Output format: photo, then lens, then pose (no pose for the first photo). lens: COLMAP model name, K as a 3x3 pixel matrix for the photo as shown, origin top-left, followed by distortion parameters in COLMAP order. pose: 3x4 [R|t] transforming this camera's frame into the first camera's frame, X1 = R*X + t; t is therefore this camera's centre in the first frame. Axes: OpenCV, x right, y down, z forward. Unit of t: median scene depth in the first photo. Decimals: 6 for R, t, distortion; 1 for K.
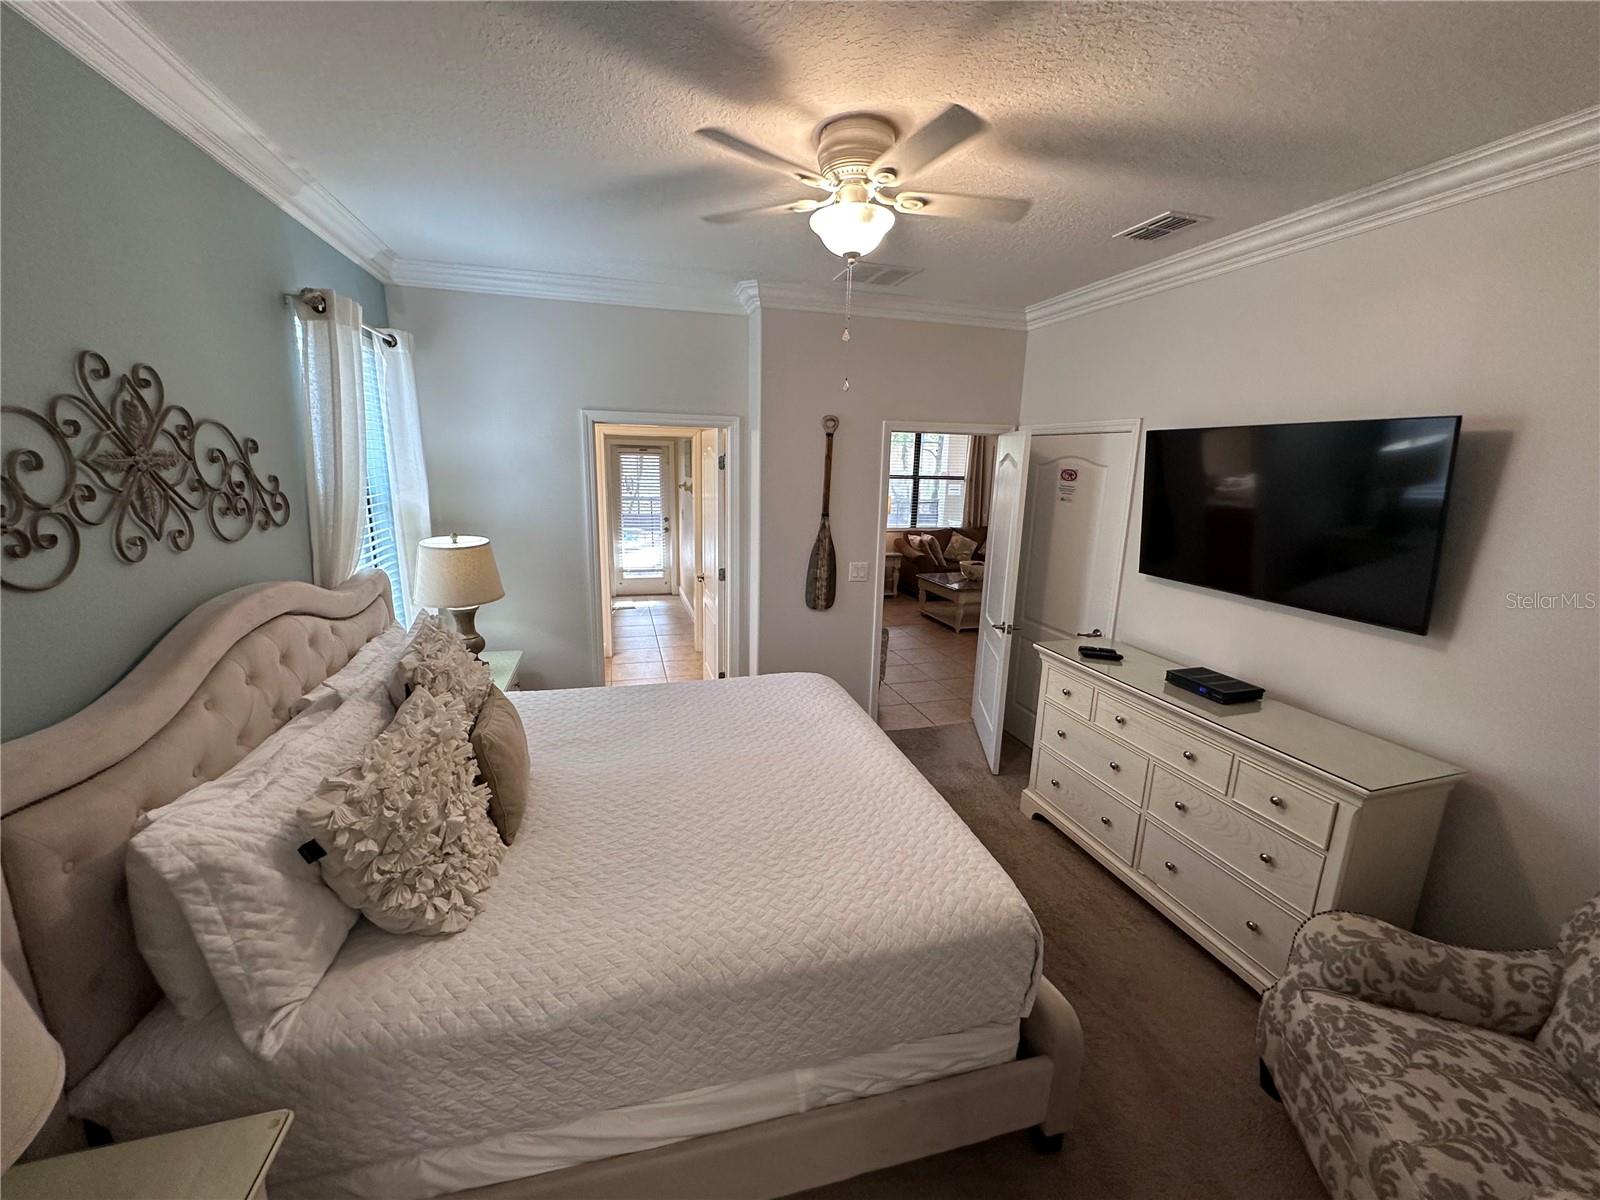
lens RADIAL K [[642.5, 0, 797.6], [0, 642.5, 603.1], [0, 0, 1]] dist [-0.003119, -0.000103]
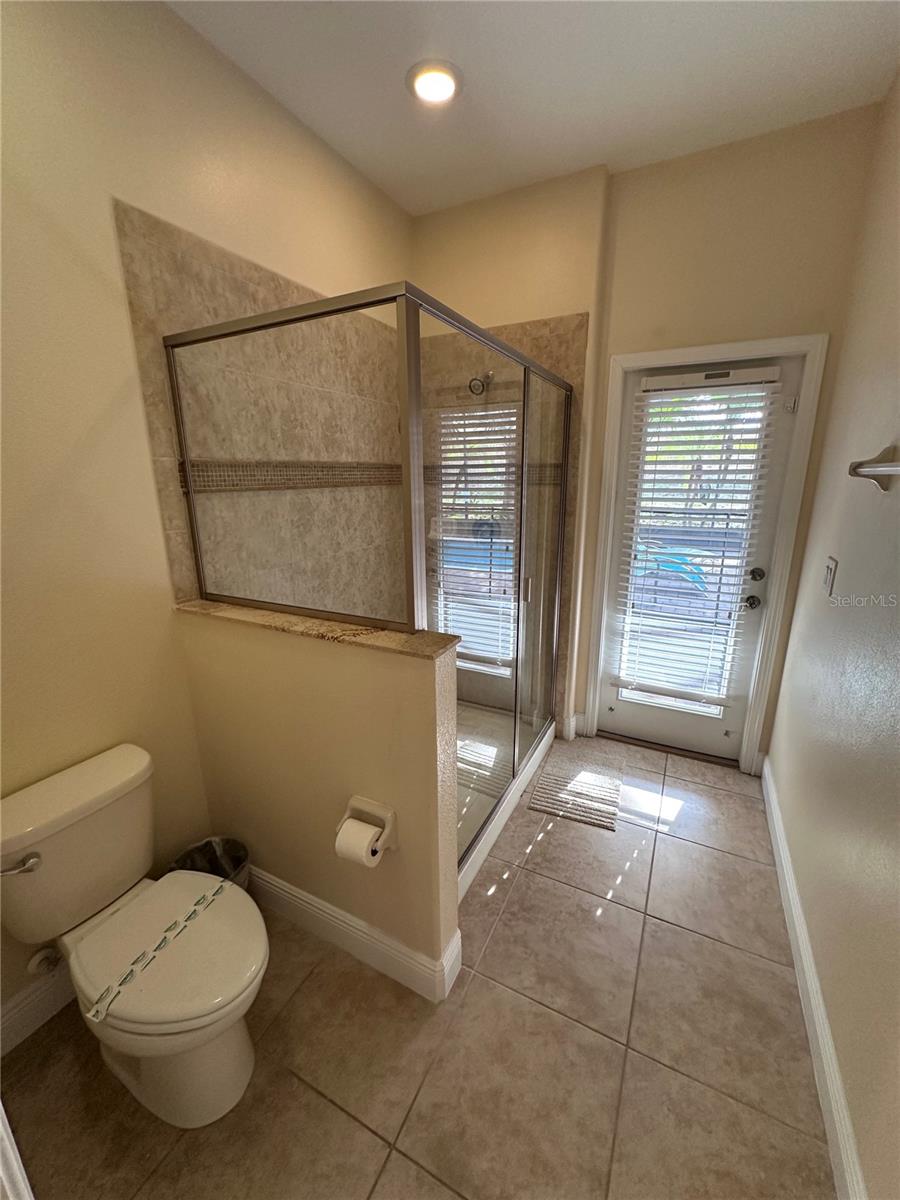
lens RADIAL K [[481.9, 0, 449.9], [0, 481.9, 600.8], [0, 0, 1]] dist [-0.003119, -0.000103]
pose [[0.732663, 0.151091, -0.663609, -0.127959], [-0.124927, 0.988336, 0.087098, -0.100952], [0.669028, 0.019089, 0.742992, 0.586725]]
